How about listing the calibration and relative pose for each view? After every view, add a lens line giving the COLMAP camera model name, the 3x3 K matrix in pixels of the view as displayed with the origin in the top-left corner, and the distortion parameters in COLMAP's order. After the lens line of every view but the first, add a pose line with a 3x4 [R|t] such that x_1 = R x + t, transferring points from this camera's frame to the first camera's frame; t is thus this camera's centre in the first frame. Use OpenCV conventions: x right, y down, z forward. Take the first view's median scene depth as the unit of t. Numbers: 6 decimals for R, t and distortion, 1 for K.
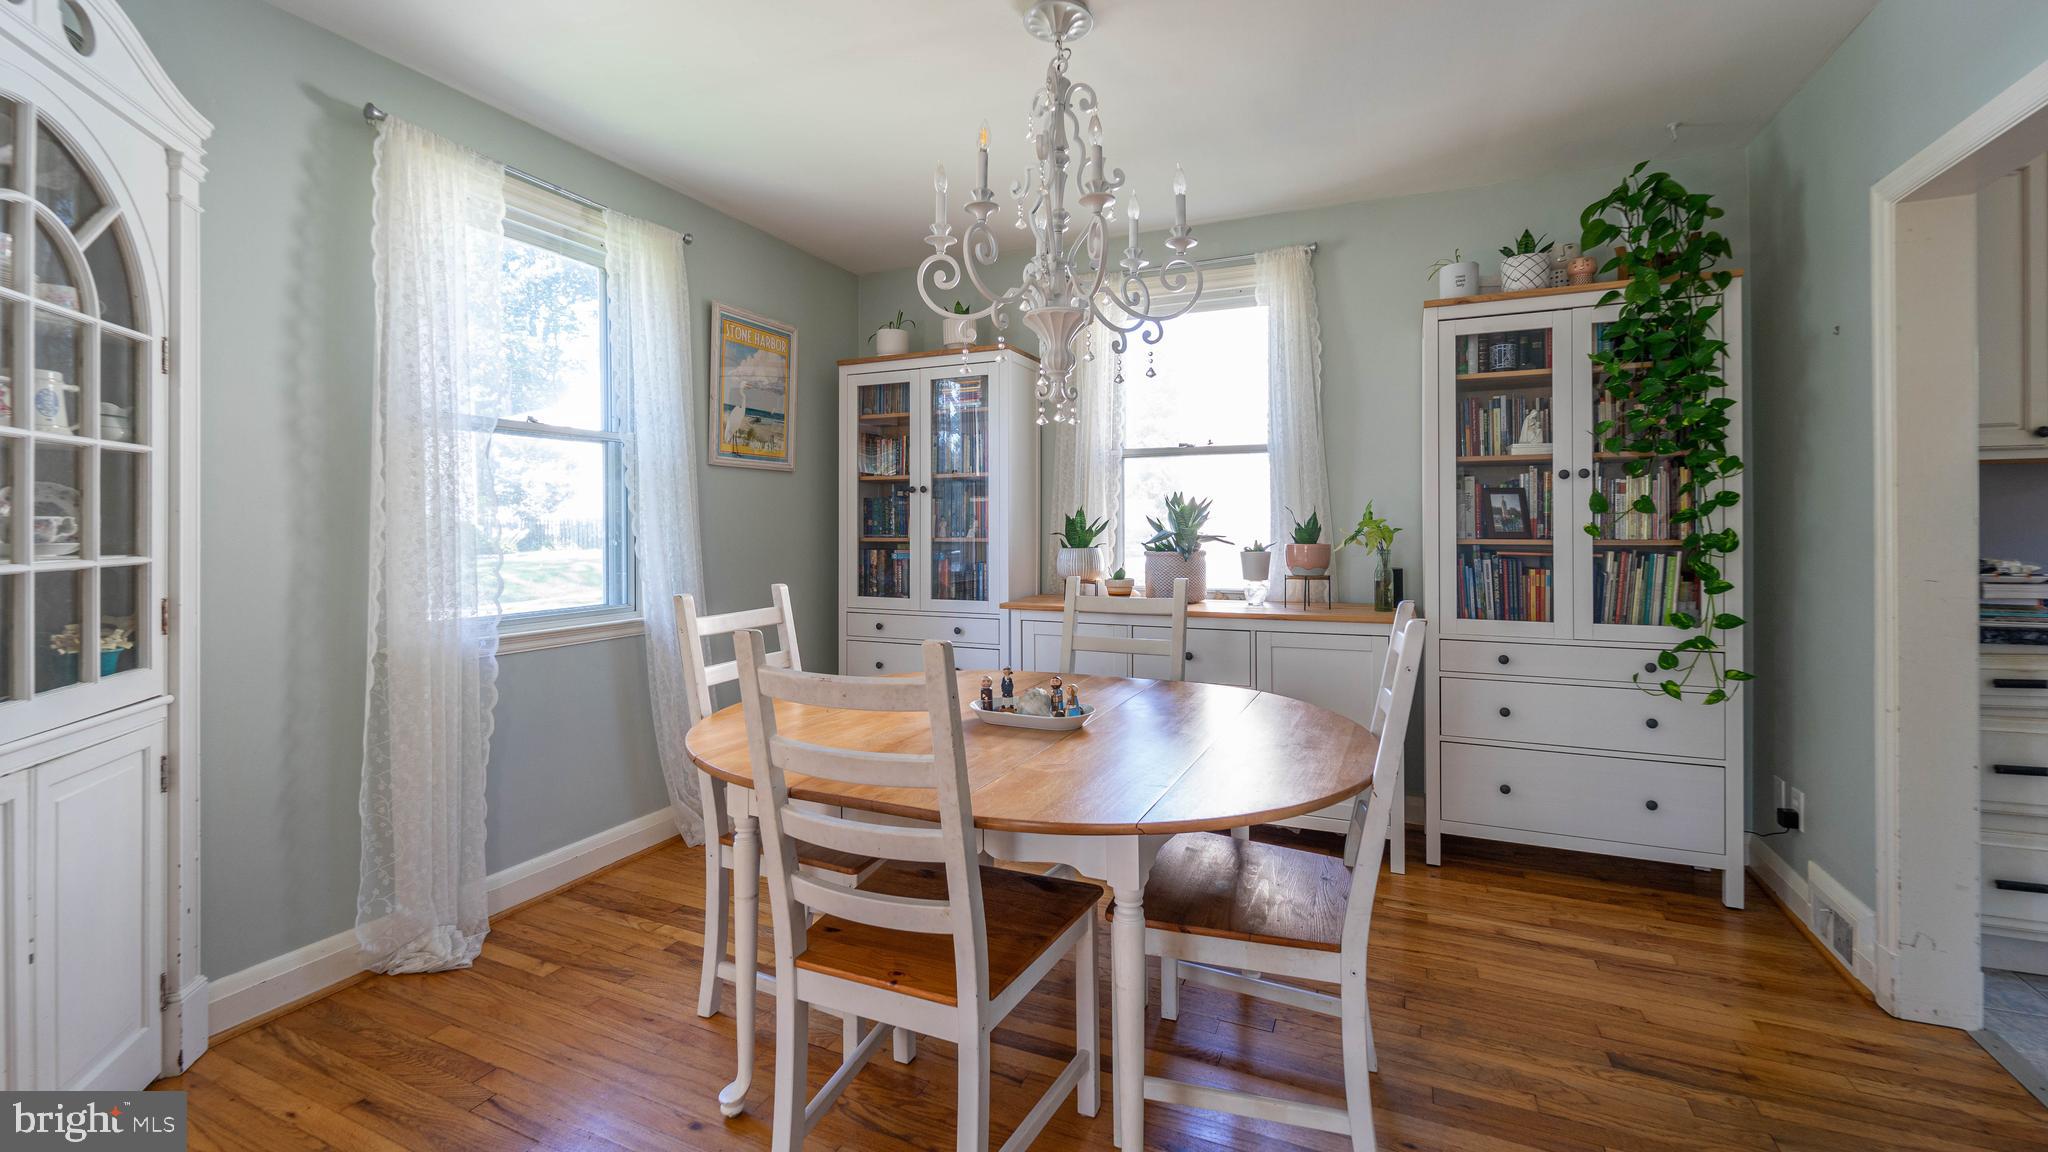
lens RADIAL K [[831.5, 0, 1056.7], [0, 831.5, 523.1], [0, 0, 1]] dist [0.008968, -0.000160]
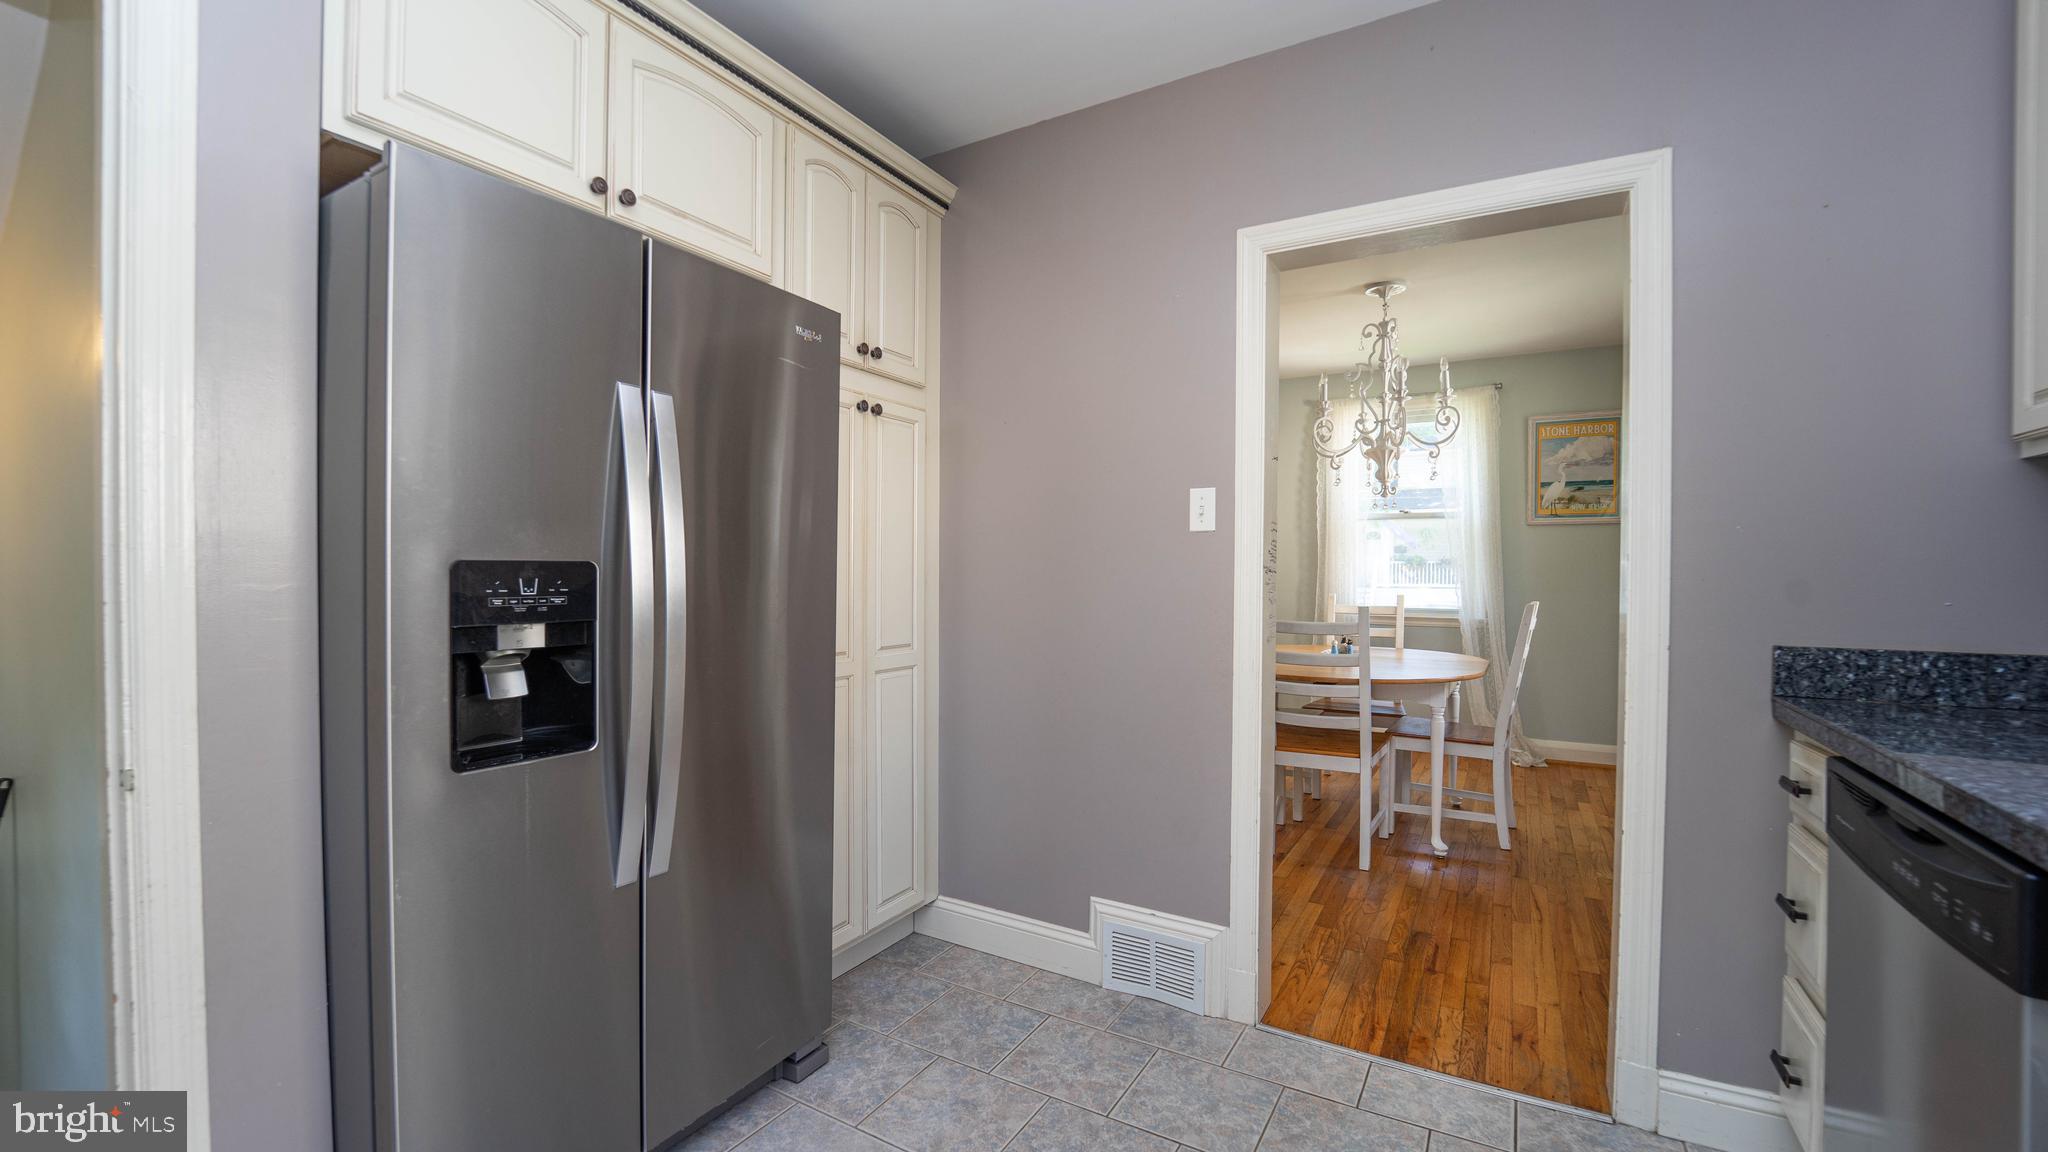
lens RADIAL K [[842.8, 0, 1015.0], [0, 842.8, 582.9], [0, 0, 1]] dist [-0.023350, -0.000952]
pose [[-0.139324, 0.021512, -0.990013, 1.541676], [-0.001927, 0.999756, 0.021994, 0.005402], [0.990245, 0.004972, -0.139248, 0.360382]]
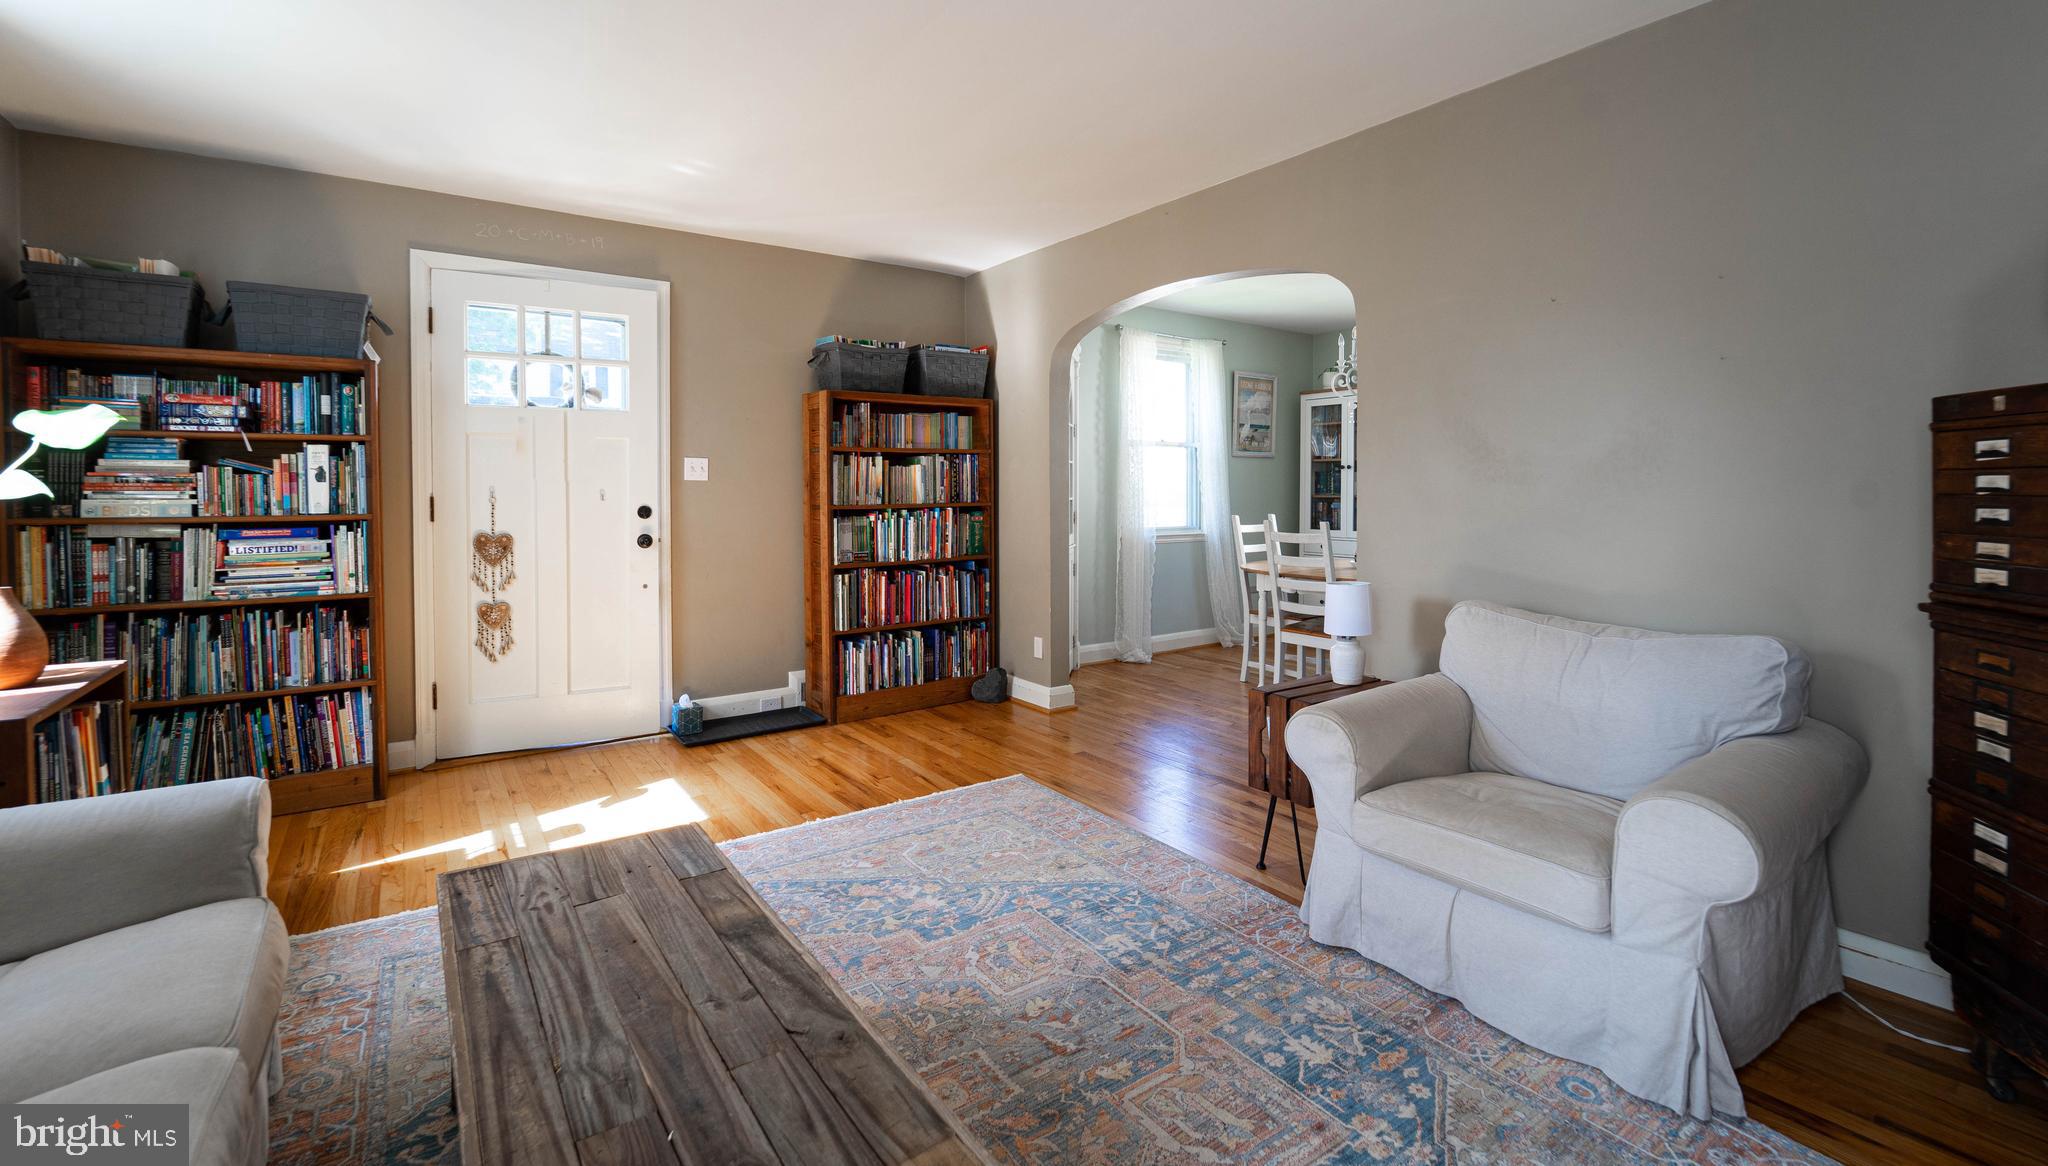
lens RADIAL K [[884.1, 0, 1046.9], [0, 884.1, 500.3], [0, 0, 1]] dist [-0.021905, -0.000253]
pose [[0.855824, 0.010345, -0.517164, 0.338378], [-0.001987, 0.999858, 0.016712, -0.002050], [0.517263, -0.013275, 0.855723, -1.206651]]
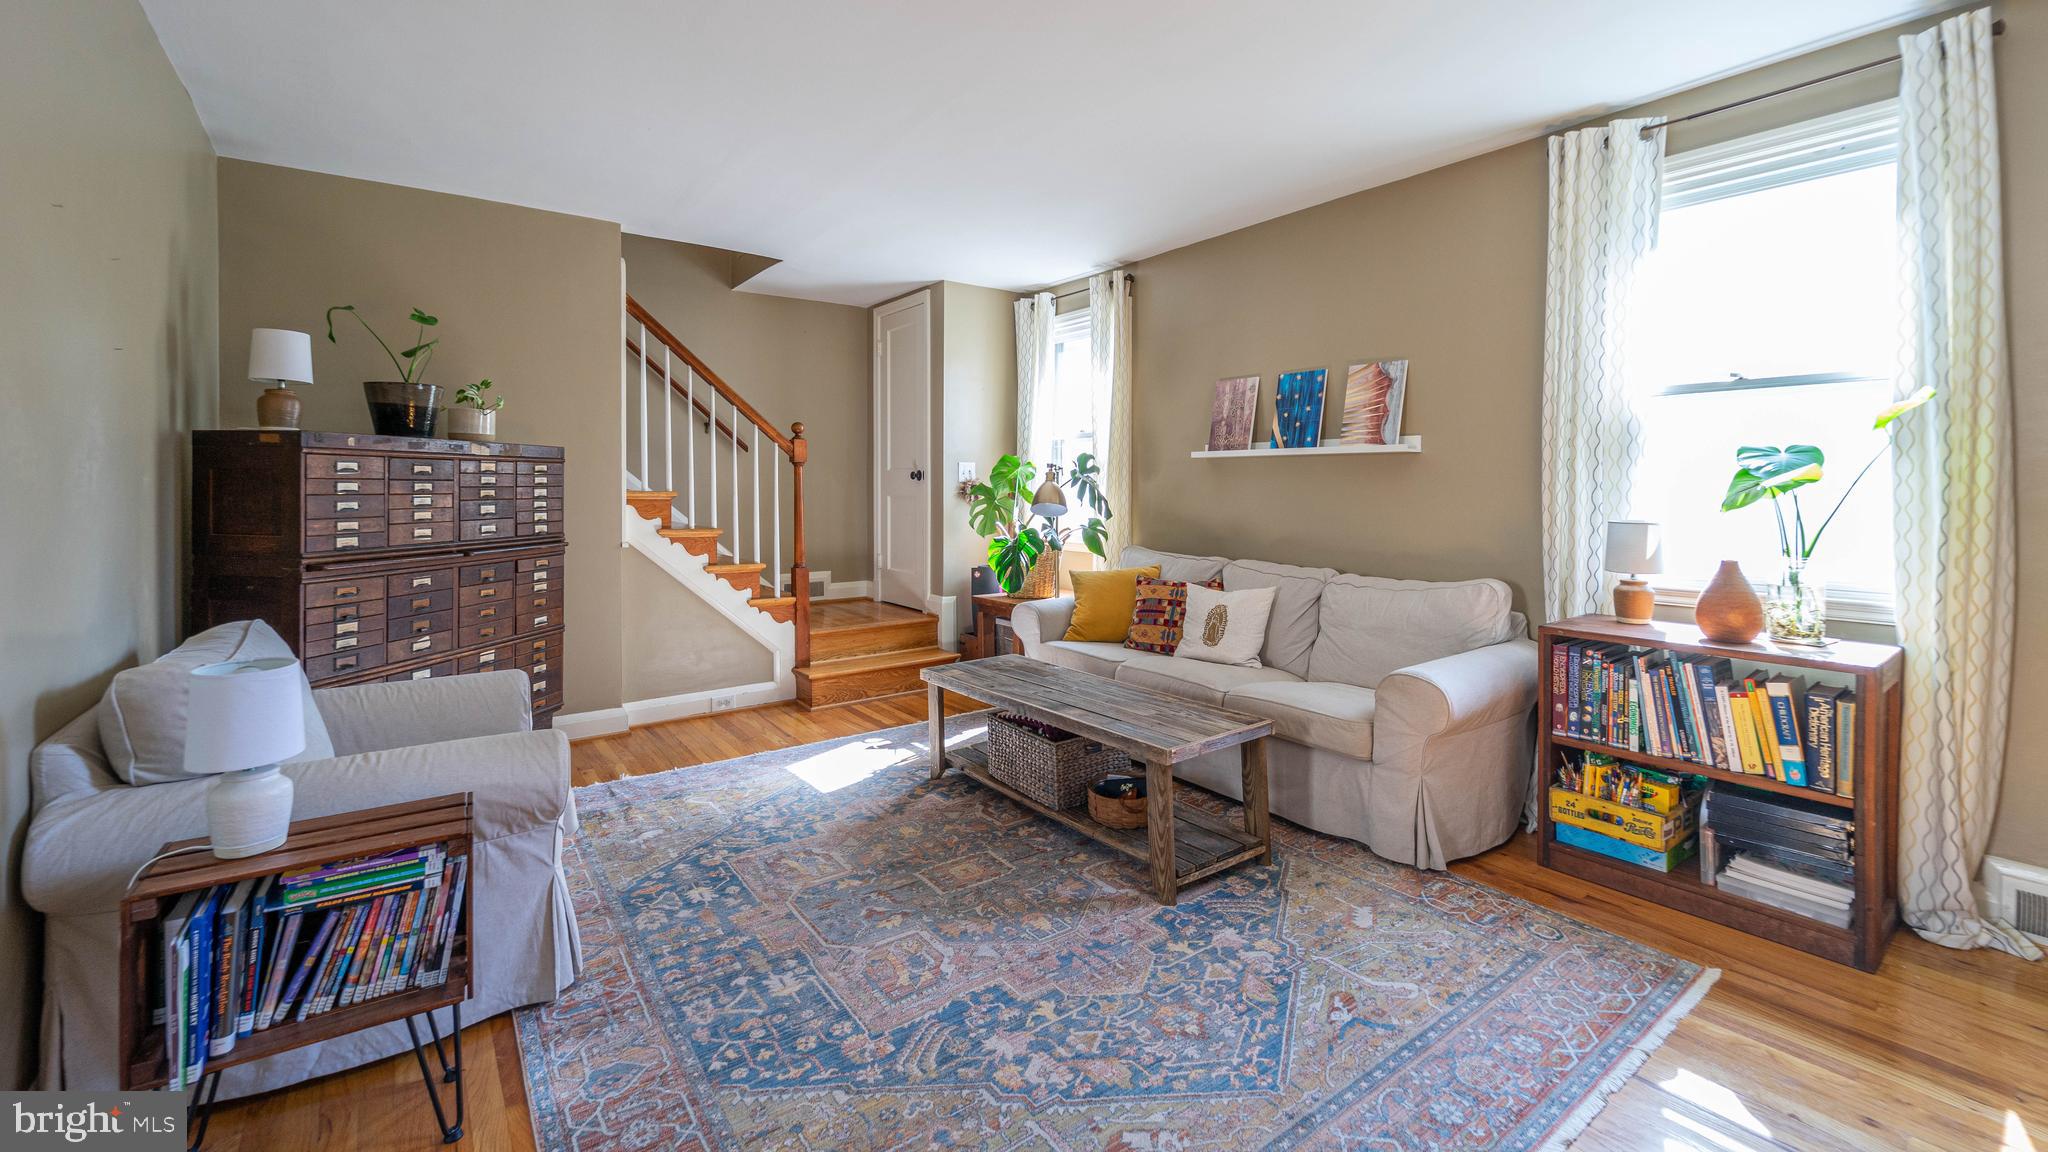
lens RADIAL K [[821.1, 0, 1021.2], [0, 821.1, 493.6], [0, 0, 1]] dist [0.001230, 0.000047]
pose [[-0.863305, 0.006432, 0.504641, -0.597390], [0.008544, 0.999962, 0.001871, 0.007596], [-0.504610, 0.005927, -0.863327, 0.087994]]
